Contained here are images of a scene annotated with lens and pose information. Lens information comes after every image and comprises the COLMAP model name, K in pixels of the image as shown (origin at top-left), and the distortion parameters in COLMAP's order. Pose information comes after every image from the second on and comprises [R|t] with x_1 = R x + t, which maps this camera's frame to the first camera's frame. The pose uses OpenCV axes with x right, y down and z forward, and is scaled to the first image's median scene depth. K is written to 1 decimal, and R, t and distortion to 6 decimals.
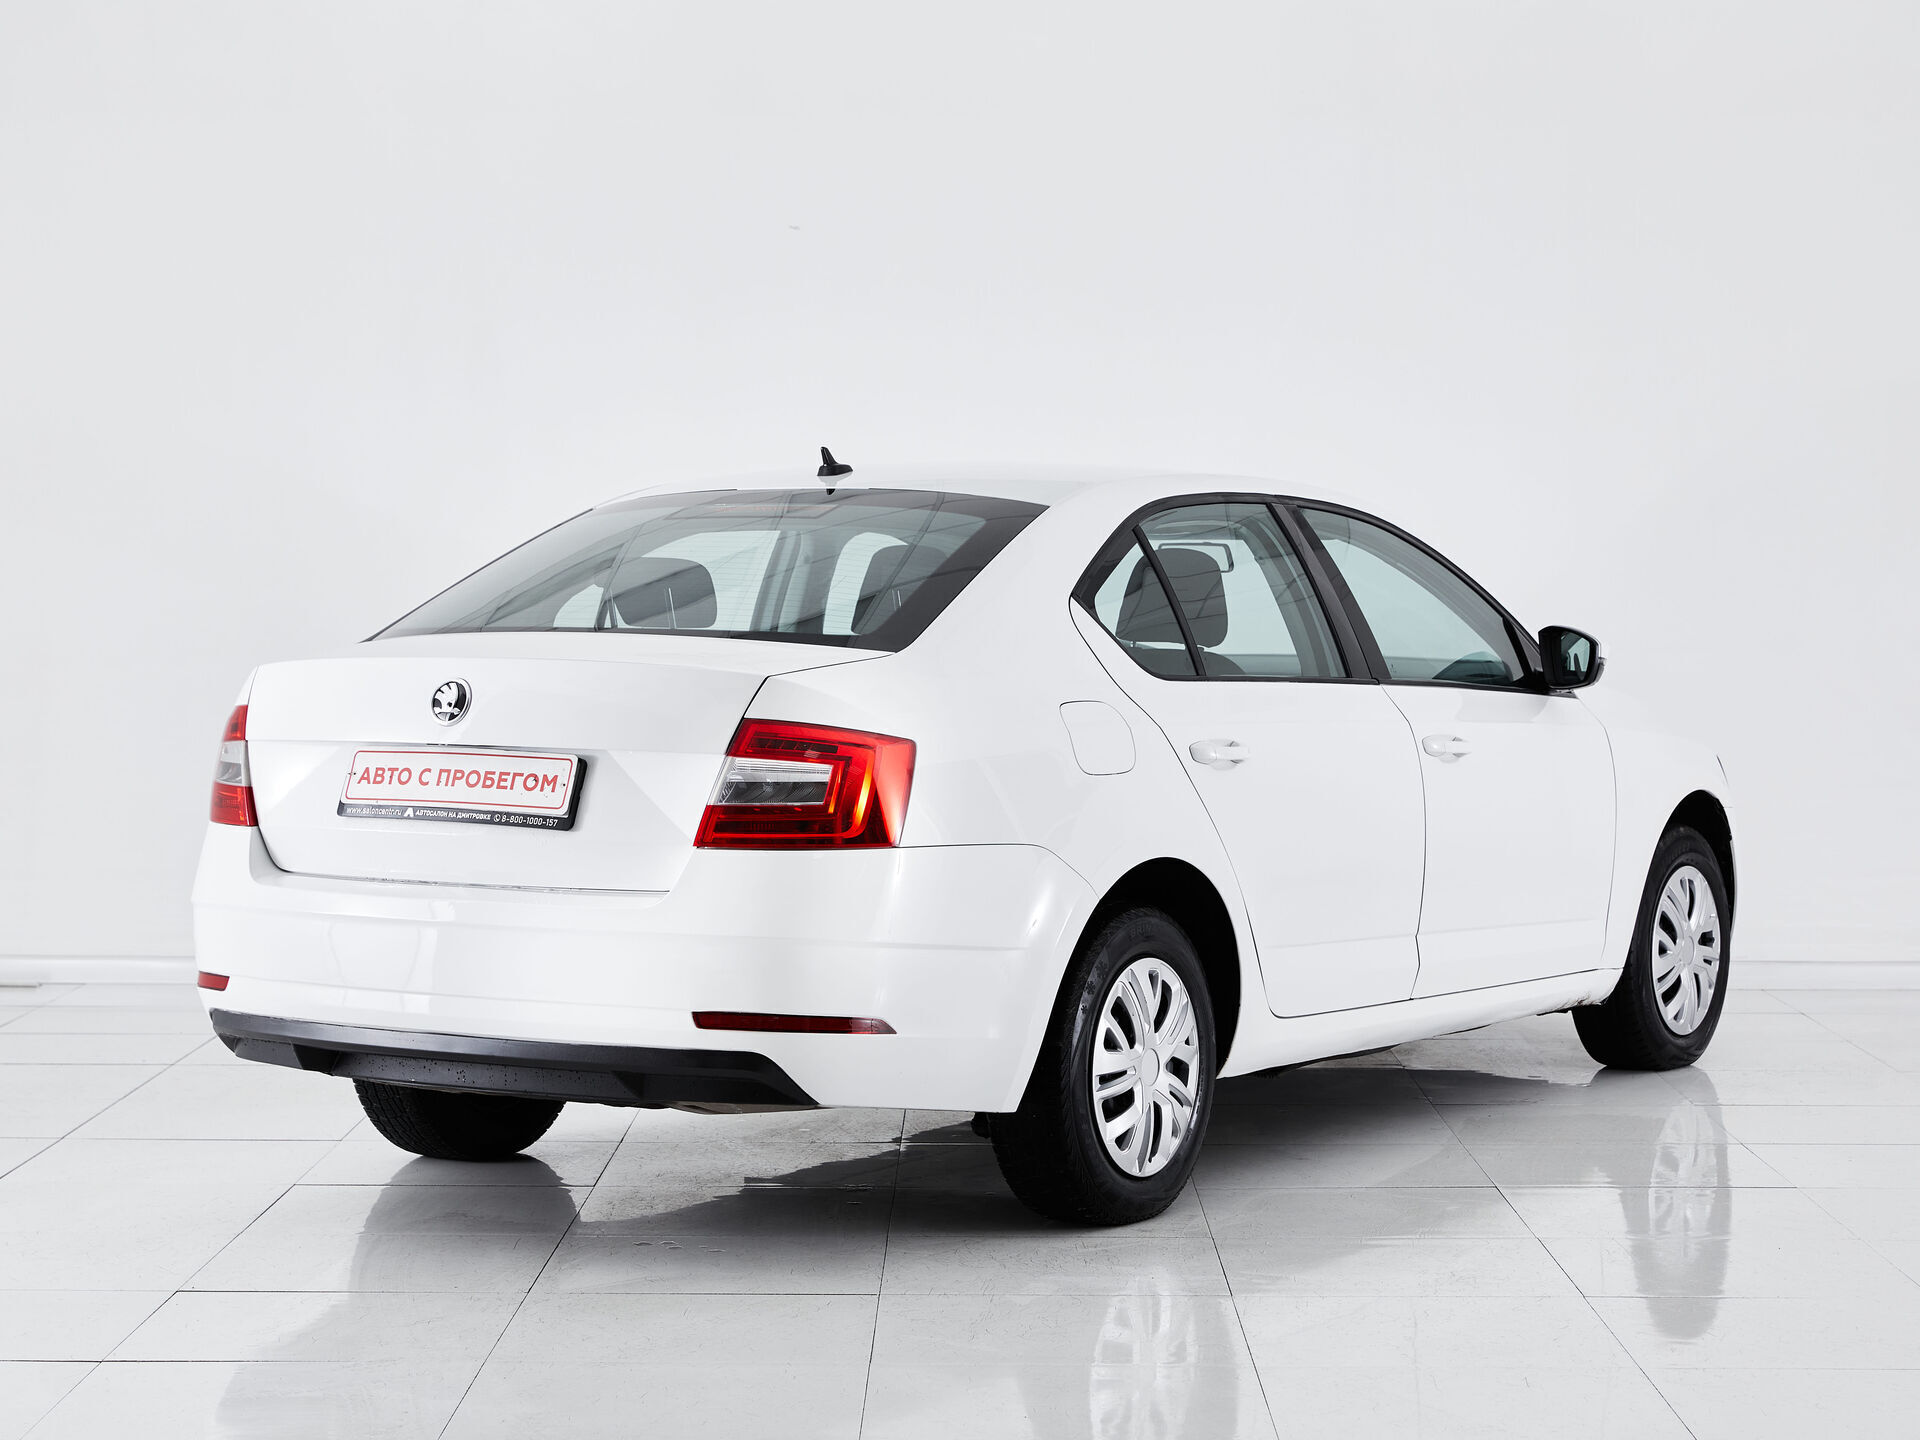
lens RADIAL K [[4216.5, 0, 960.0], [0, 4216.5, 720.0], [0, 0, 1]] dist [-0.216709, -0.024511]
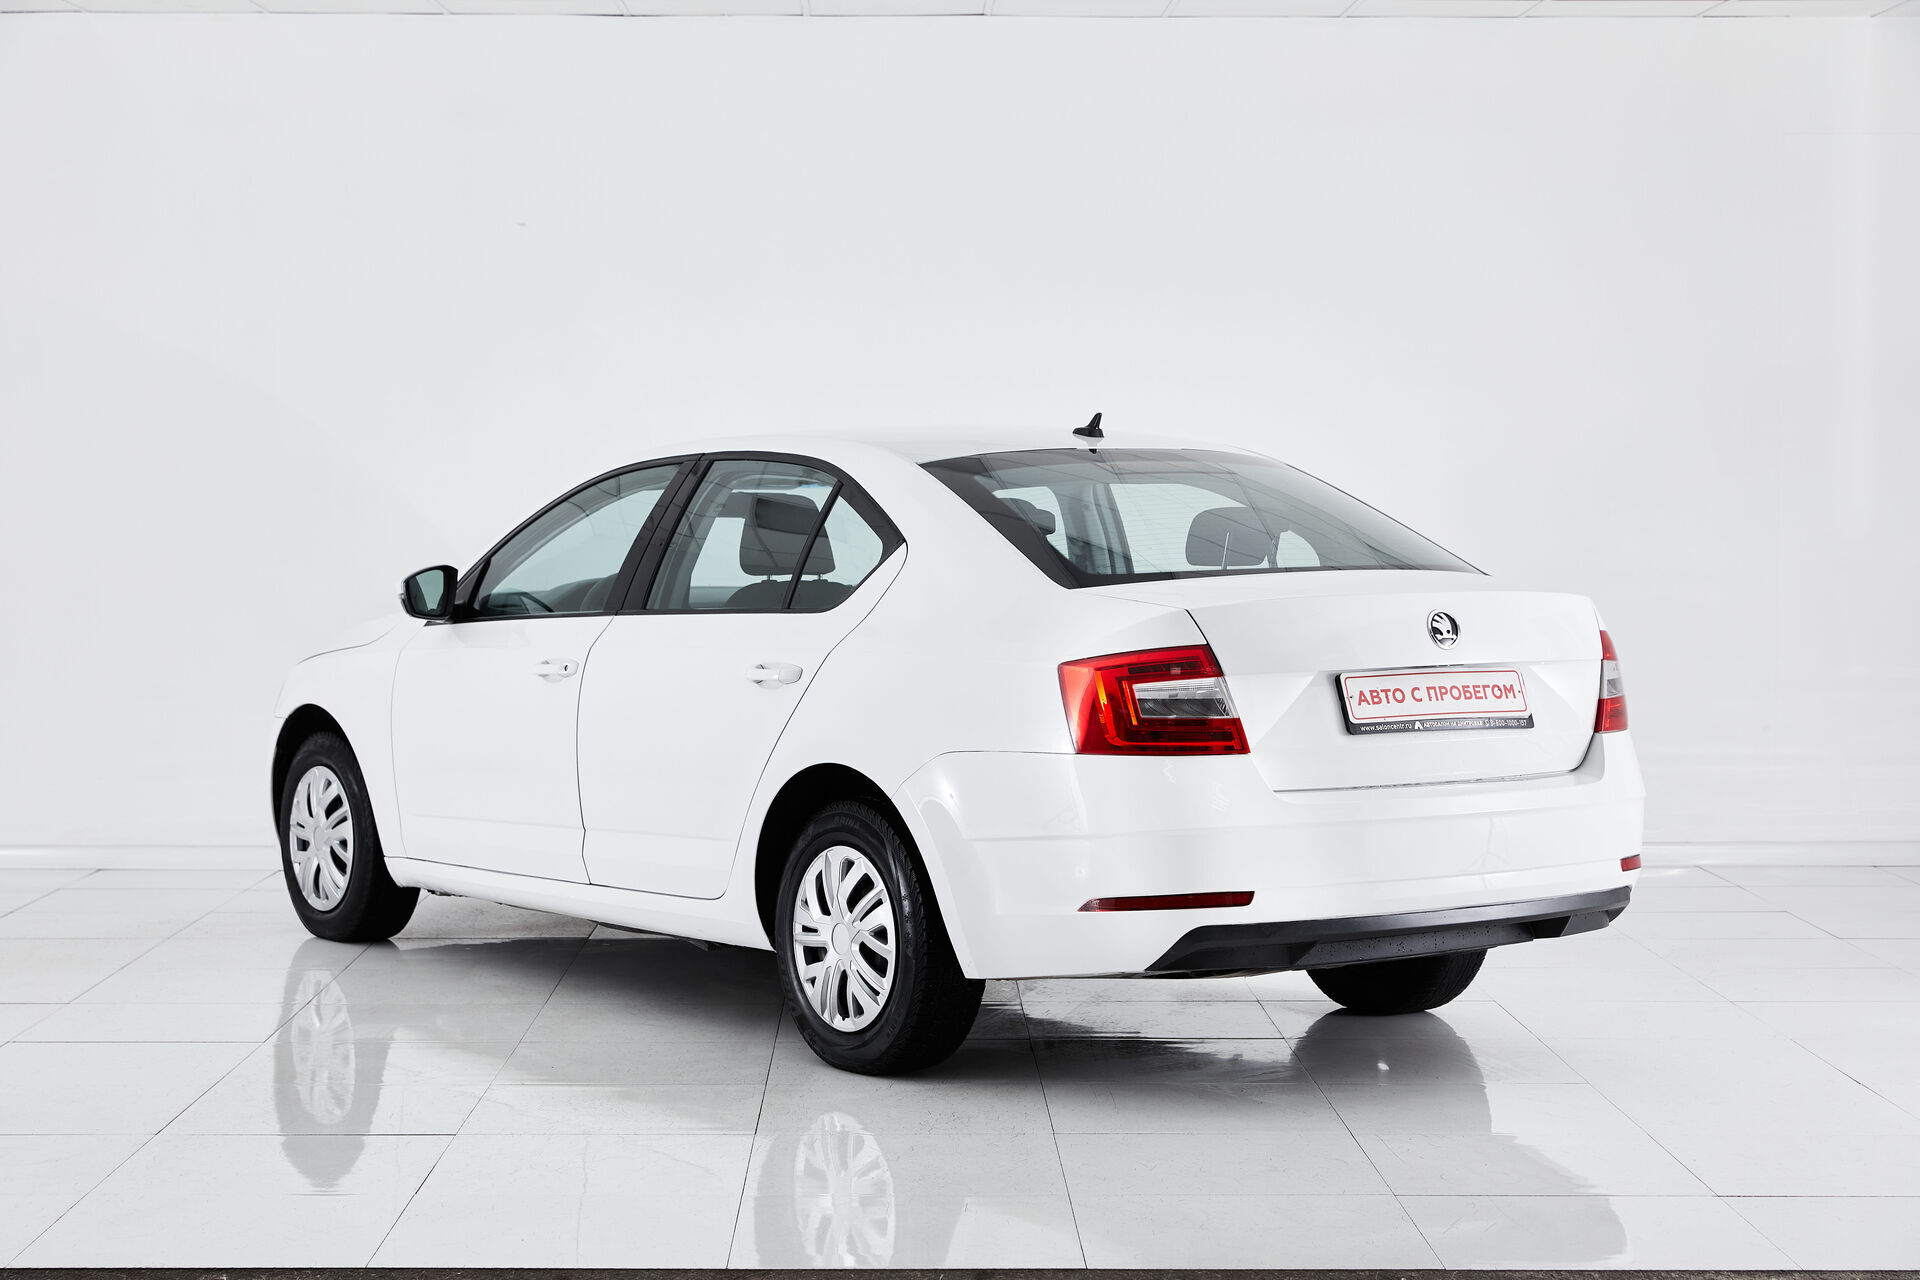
lens RADIAL K [[3832.1, 0, 960.0], [0, 3832.1, 640.0], [0, 0, 1]] dist [-0.543680, -0.030640]
pose [[0.402335, -0.038571, 0.914680, -1.155072], [0.042515, 0.998821, 0.023418, -0.032136], [-0.914505, 0.029465, 0.403501, 0.691081]]
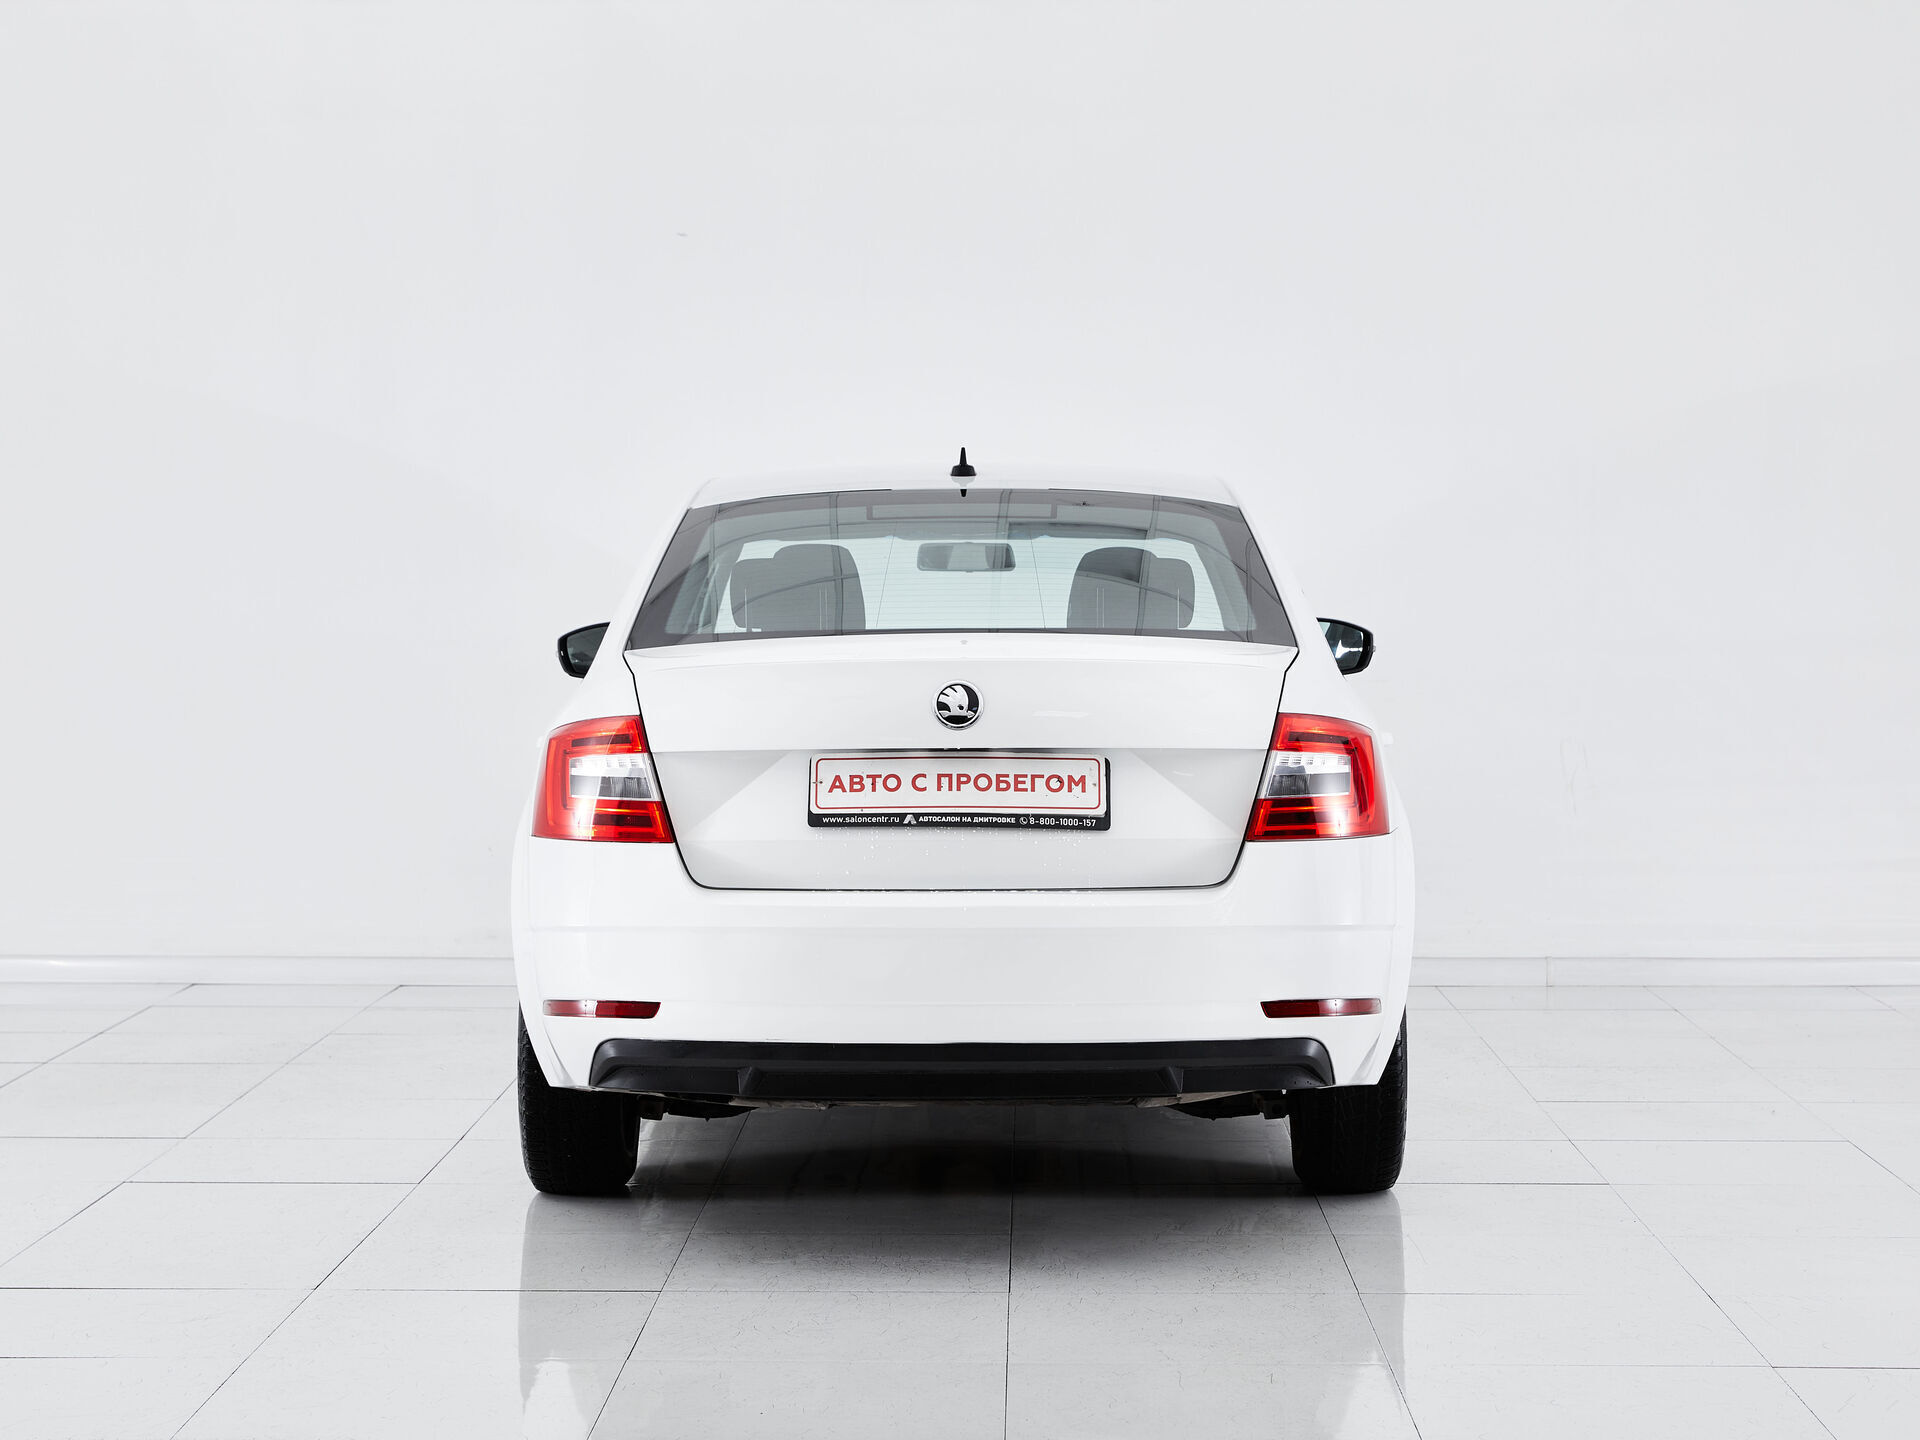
lens RADIAL K [[3479.0, 0, 960.0], [0, 3479.0, 720.0], [0, 0, 1]] dist [-0.001876, -0.014591]
pose [[0.858541, -0.030826, 0.511817, -0.534839], [0.025955, 0.999524, 0.016661, -0.014261], [-0.512088, -0.001020, 0.858933, 0.302971]]
